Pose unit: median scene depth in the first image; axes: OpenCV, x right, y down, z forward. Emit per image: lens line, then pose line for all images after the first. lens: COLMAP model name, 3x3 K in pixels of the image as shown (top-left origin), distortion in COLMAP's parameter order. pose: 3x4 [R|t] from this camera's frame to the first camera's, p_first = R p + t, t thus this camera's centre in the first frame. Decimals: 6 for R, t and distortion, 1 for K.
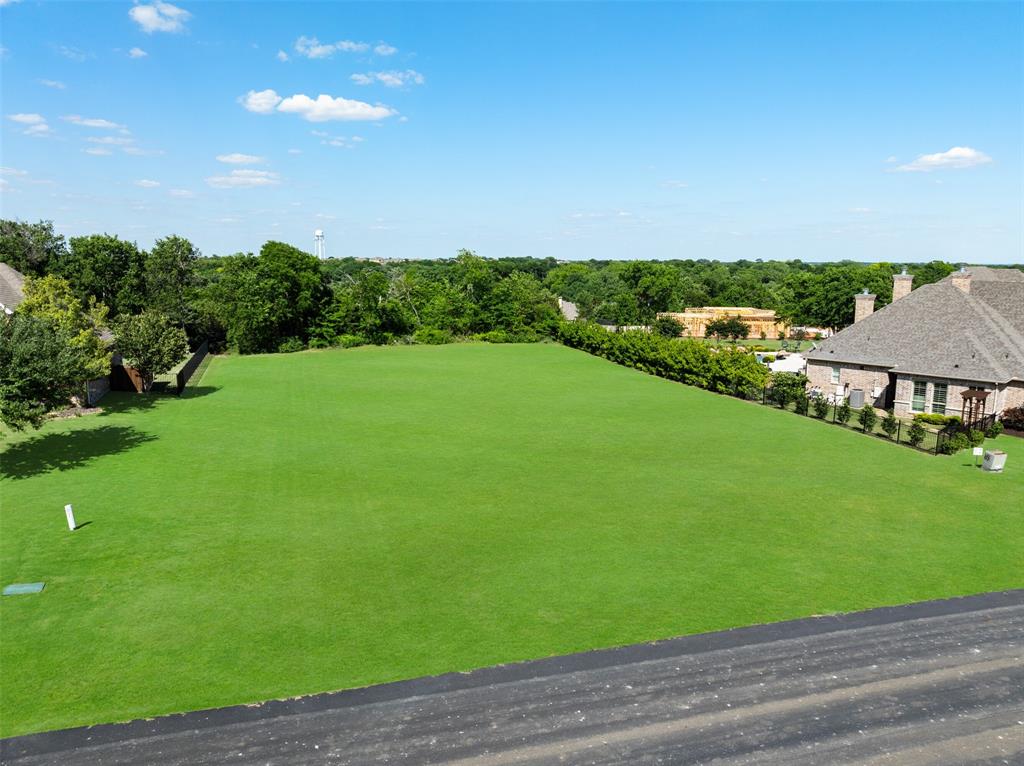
lens RADIAL K [[756.4, 0, 512.0], [0, 756.4, 383.0], [0, 0, 1]] dist [-0.075917, 0.056265]
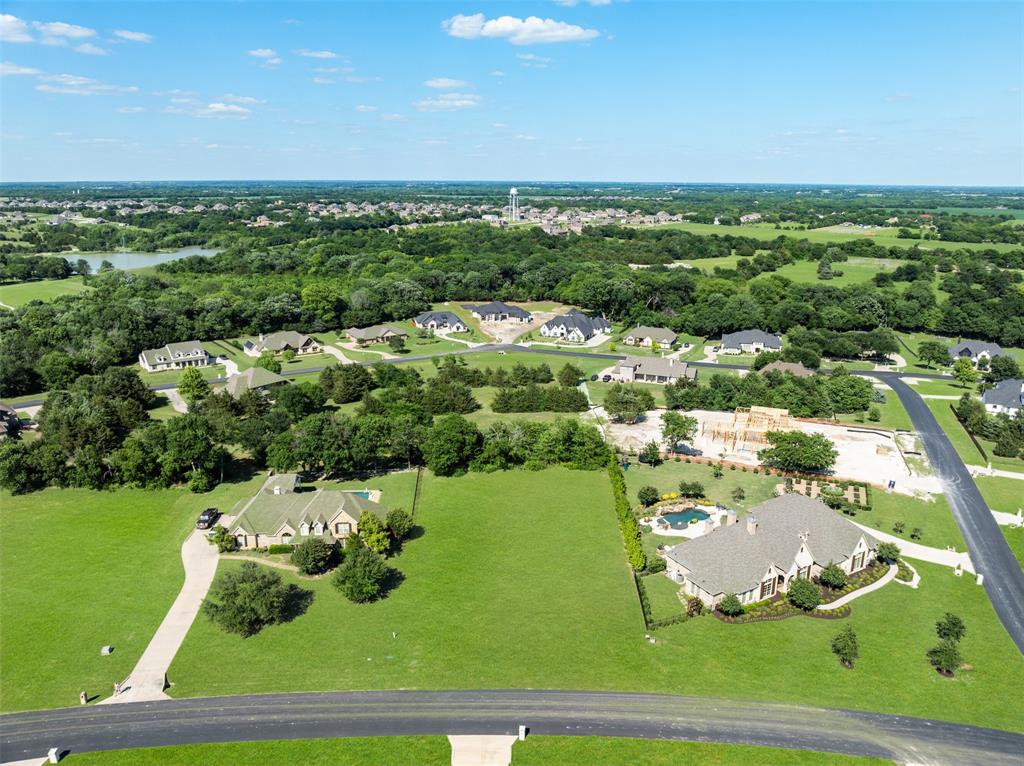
lens RADIAL K [[756.4, 0, 512.0], [0, 756.4, 383.0], [0, 0, 1]] dist [-0.075917, 0.056265]
pose [[0.962001, 0.077038, -0.261952, 0.495014], [-0.046878, 0.991726, 0.119505, -0.774549], [0.268992, -0.102684, 0.957653, -1.218178]]
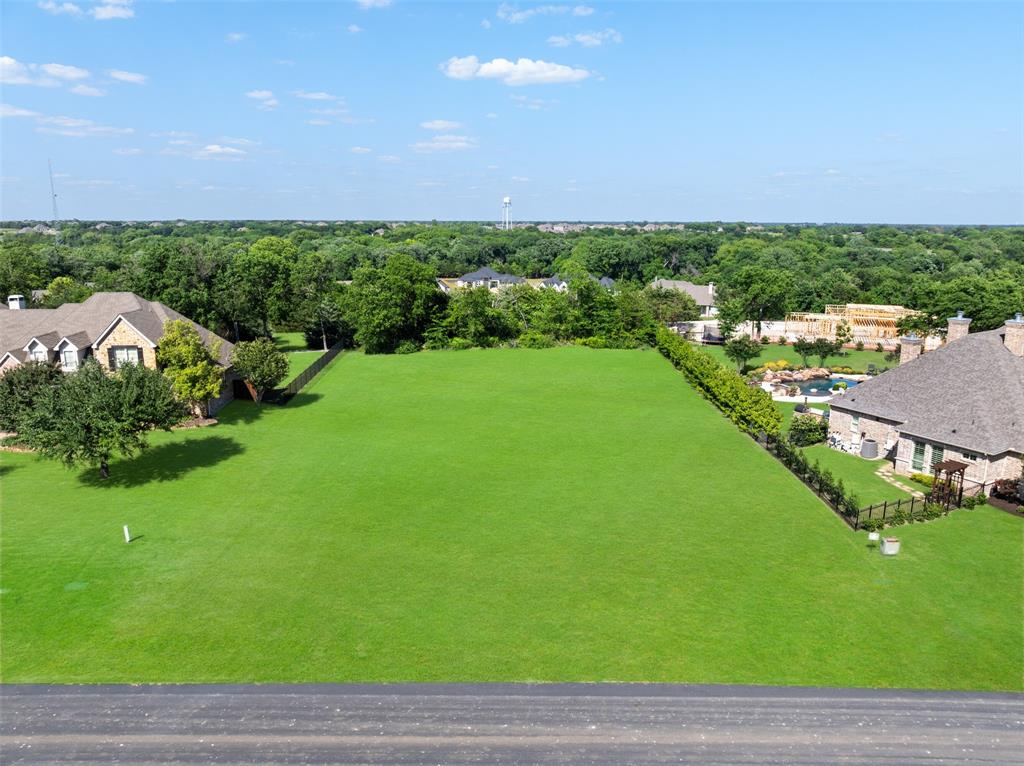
lens RADIAL K [[756.4, 0, 512.0], [0, 756.4, 383.0], [0, 0, 1]] dist [-0.075917, 0.056265]
pose [[0.963987, 0.057017, -0.259765, 0.246598], [-0.041139, 0.996961, 0.066161, -0.117037], [0.262748, -0.053092, 0.963403, -0.117667]]
